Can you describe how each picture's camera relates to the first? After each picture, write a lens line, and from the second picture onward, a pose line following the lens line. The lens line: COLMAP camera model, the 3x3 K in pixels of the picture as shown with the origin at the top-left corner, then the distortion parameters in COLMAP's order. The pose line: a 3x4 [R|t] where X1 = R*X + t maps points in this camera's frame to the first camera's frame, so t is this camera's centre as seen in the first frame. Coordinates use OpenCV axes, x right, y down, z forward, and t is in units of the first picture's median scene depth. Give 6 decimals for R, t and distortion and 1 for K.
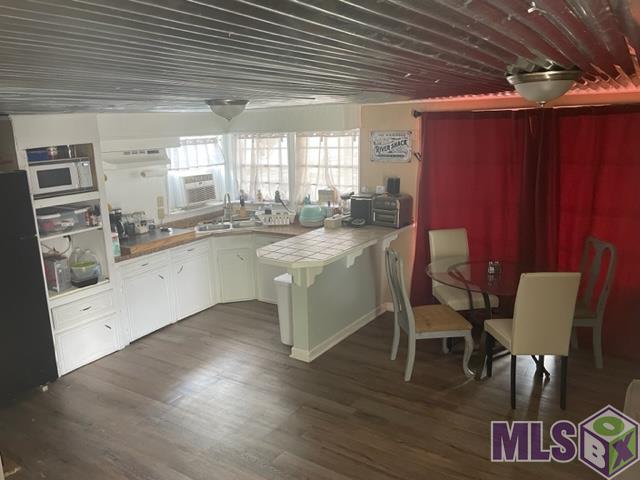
lens RADIAL K [[481.3, 0, 318.5], [0, 481.3, 220.4], [0, 0, 1]] dist [0.009732, -0.003005]
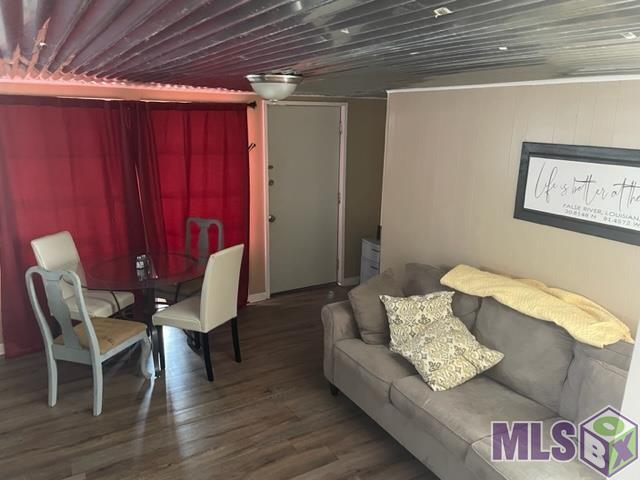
lens RADIAL K [[481.3, 0, 318.5], [0, 481.3, 220.4], [0, 0, 1]] dist [0.009732, -0.003005]
pose [[0.426769, -0.155030, 0.890974, -0.316842], [0.139399, 0.984700, 0.104568, -0.034685], [-0.893553, 0.079574, 0.441850, 0.220812]]
